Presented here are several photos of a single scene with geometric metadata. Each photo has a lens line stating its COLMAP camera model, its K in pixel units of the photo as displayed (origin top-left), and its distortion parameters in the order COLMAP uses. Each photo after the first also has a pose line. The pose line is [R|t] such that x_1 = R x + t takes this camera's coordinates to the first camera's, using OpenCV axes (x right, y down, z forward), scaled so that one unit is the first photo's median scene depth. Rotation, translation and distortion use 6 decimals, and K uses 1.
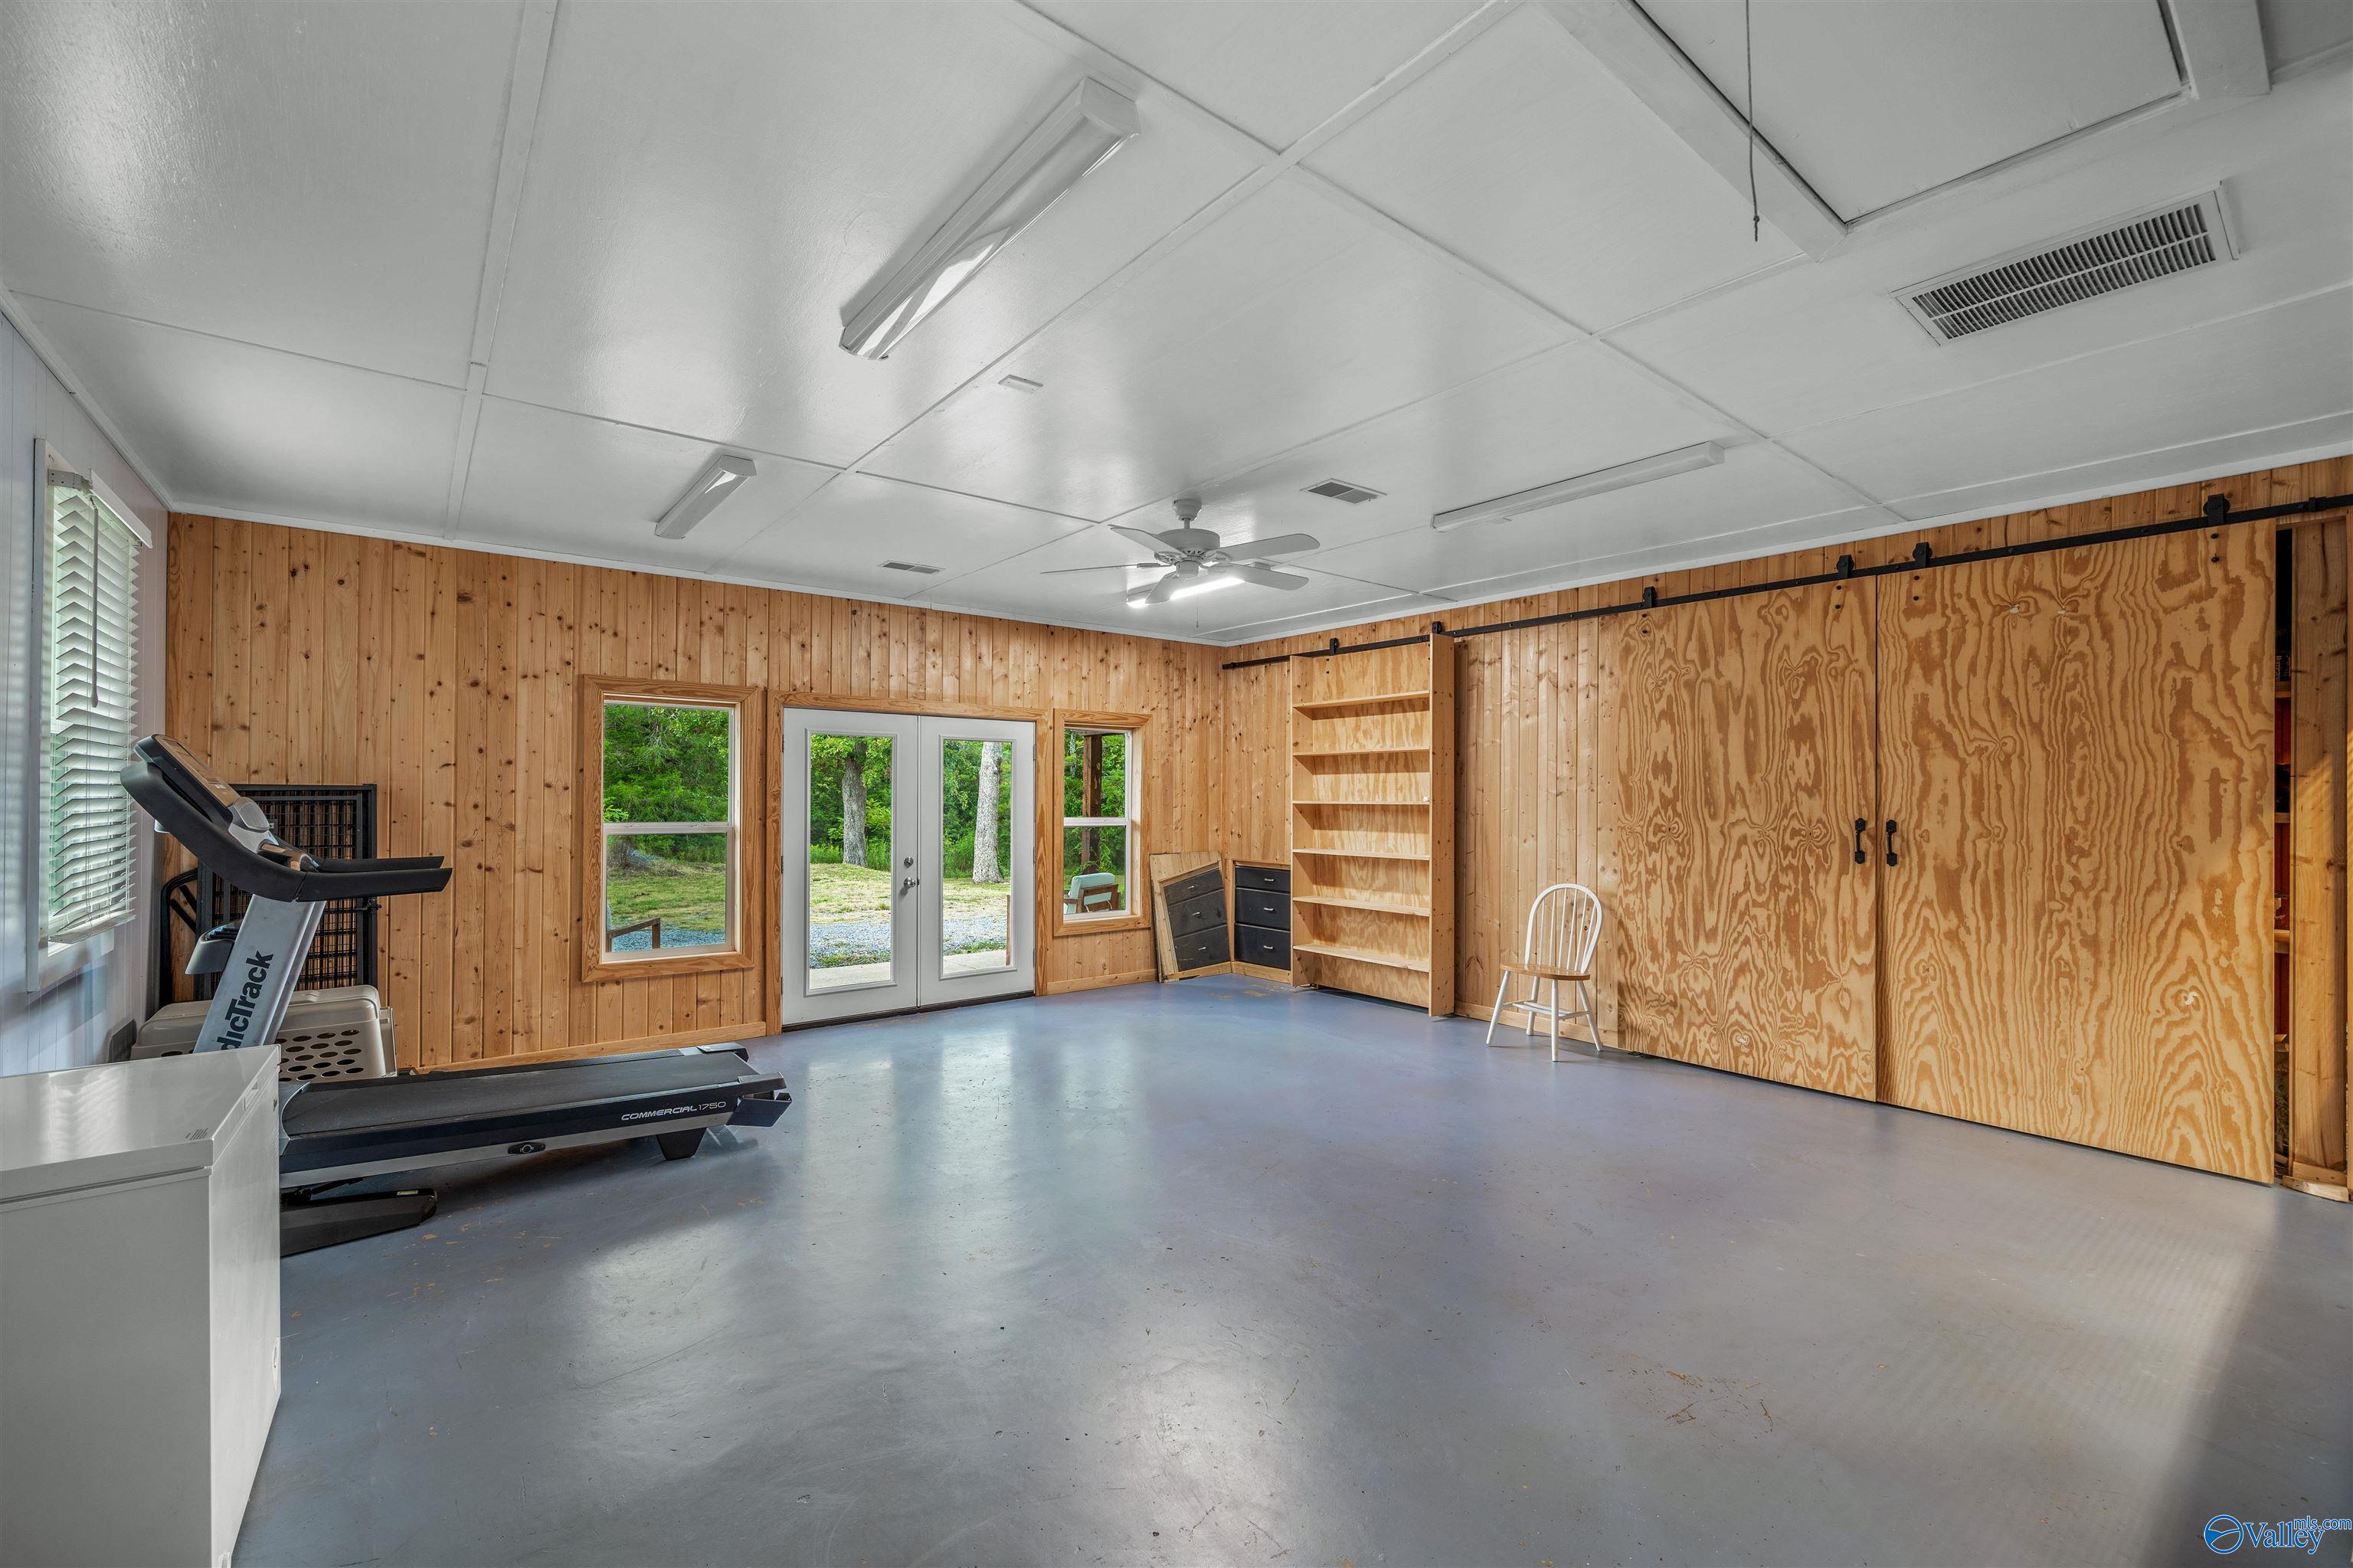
lens RADIAL K [[964.8, 0, 1176.2], [0, 964.8, 792.7], [0, 0, 1]] dist [0.001166, -0.000113]
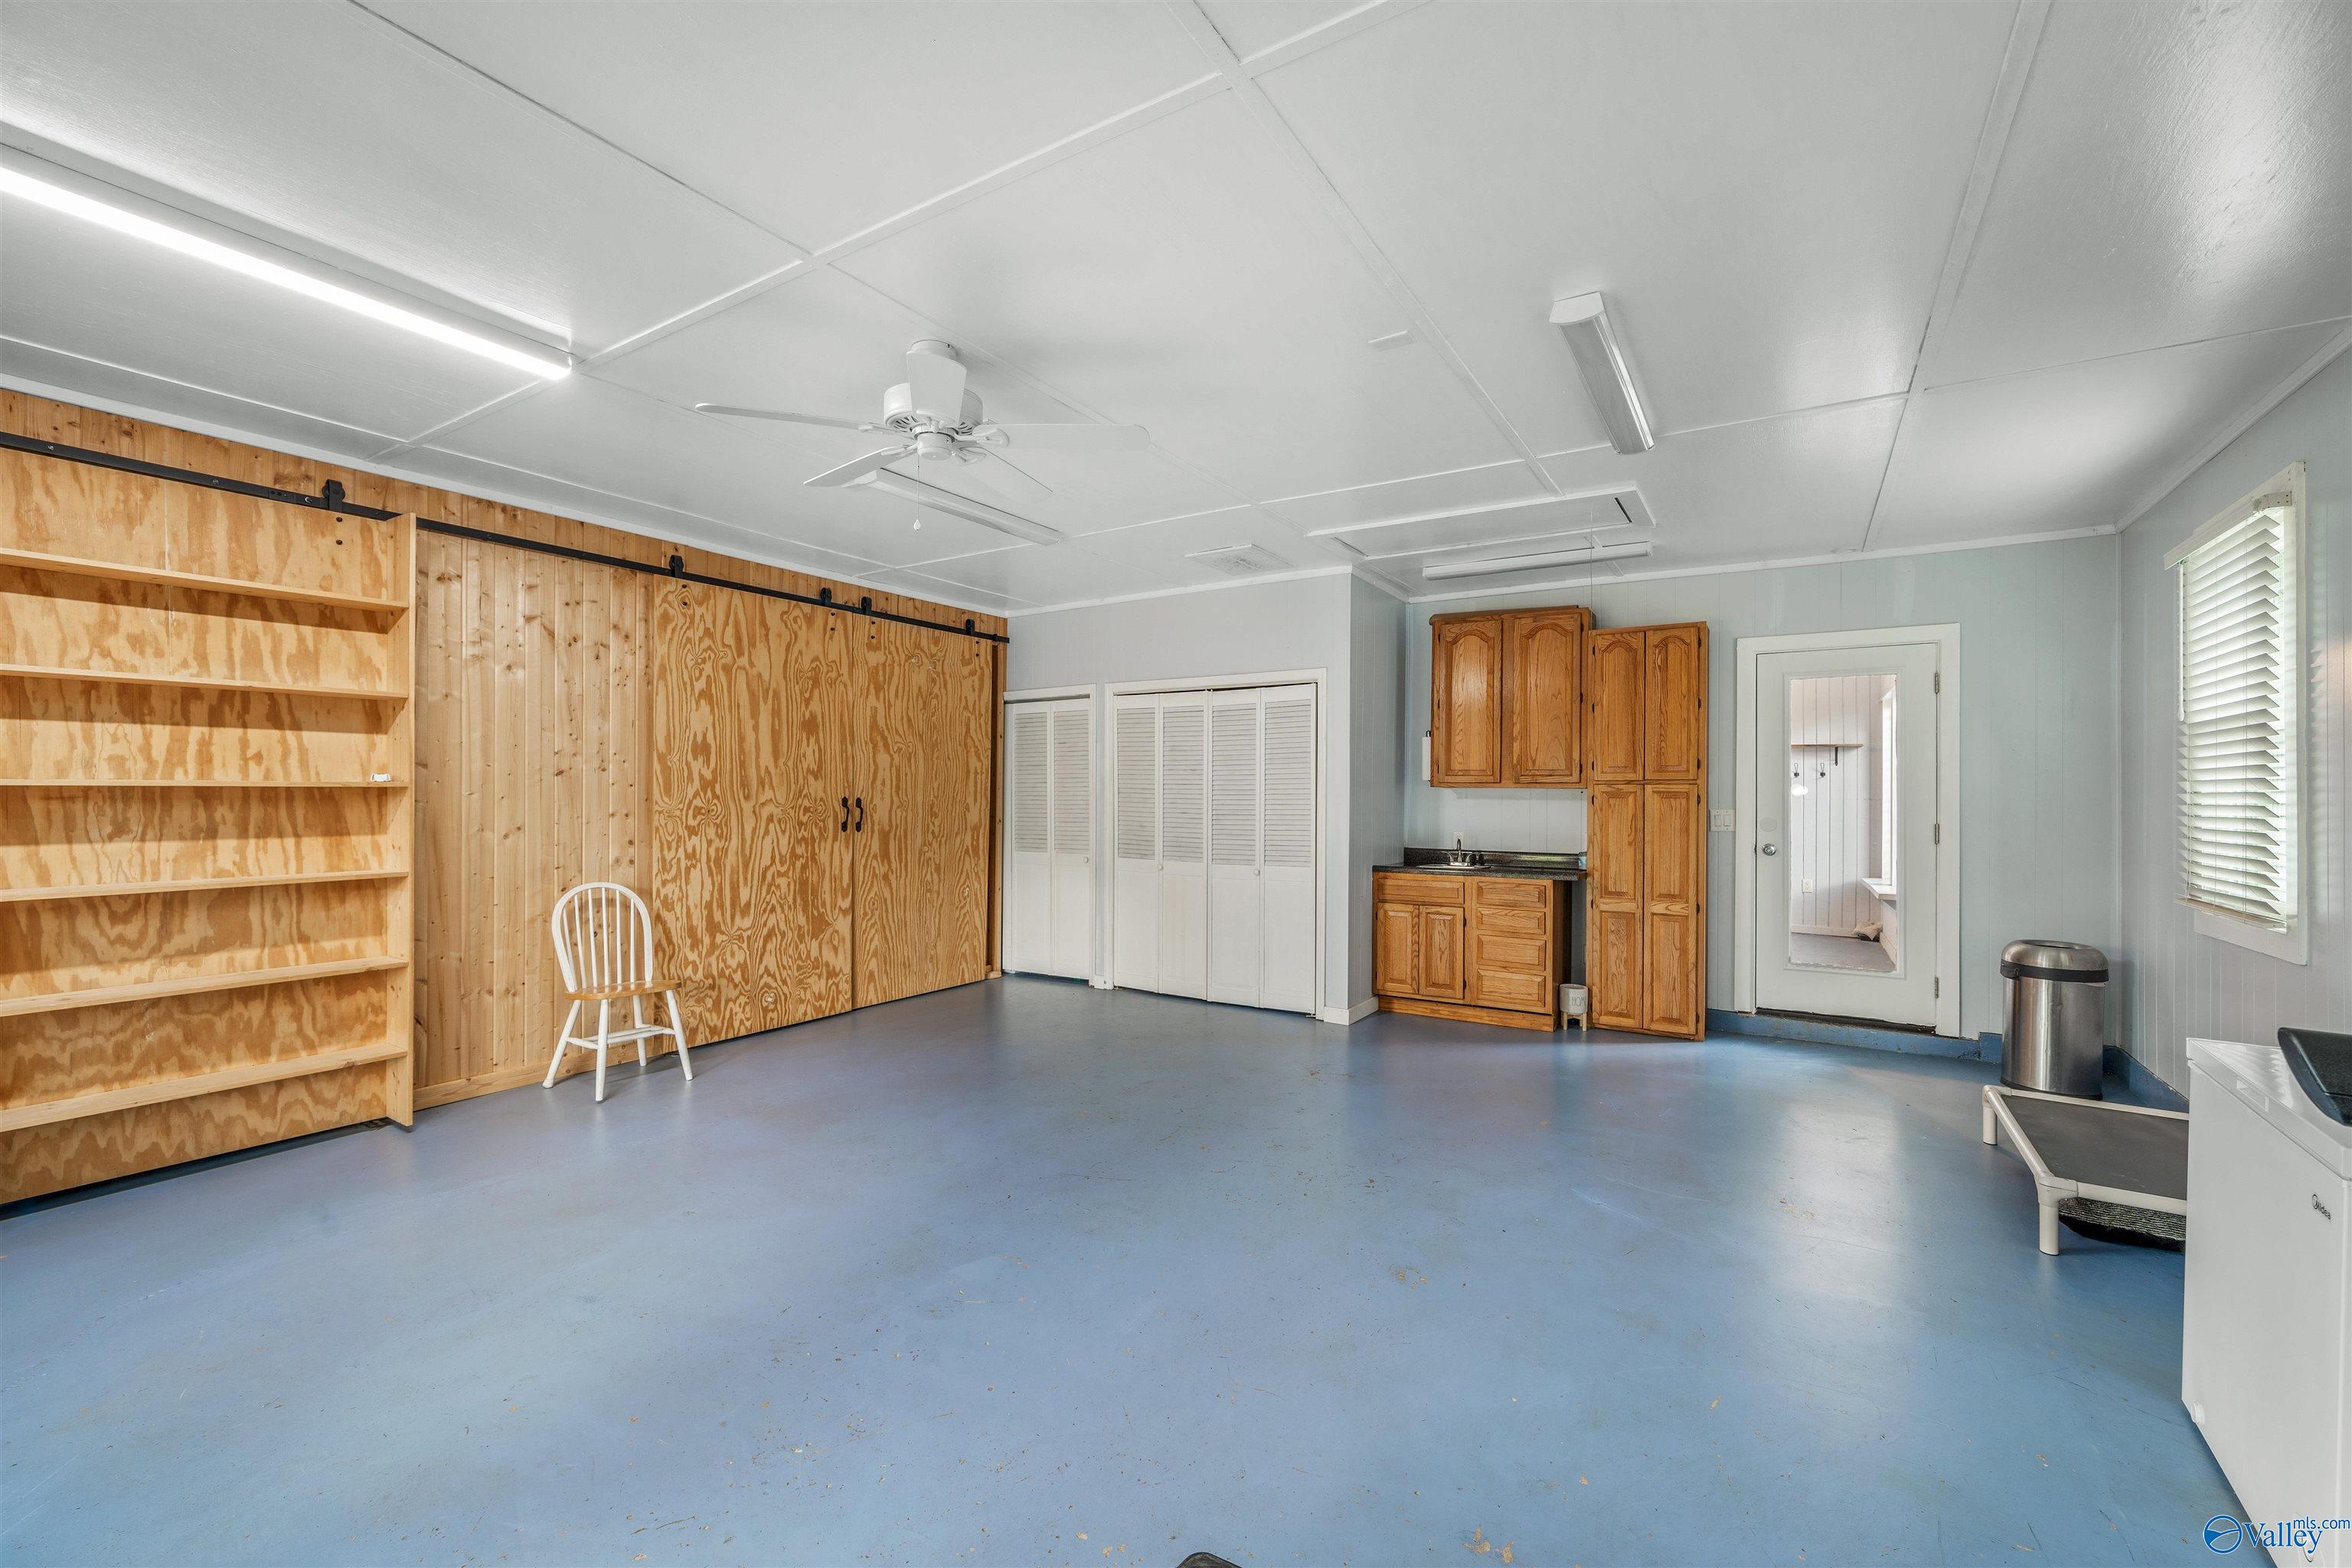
lens RADIAL K [[964.4, 0, 1177.2], [0, 964.4, 785.9], [0, 0, 1]] dist [0.001166, -0.000113]
pose [[-0.318307, -0.004209, 0.947978, -0.596730], [-0.014801, 0.999890, -0.000530, 0.005333], [-0.947872, -0.014200, -0.318335, 0.890710]]
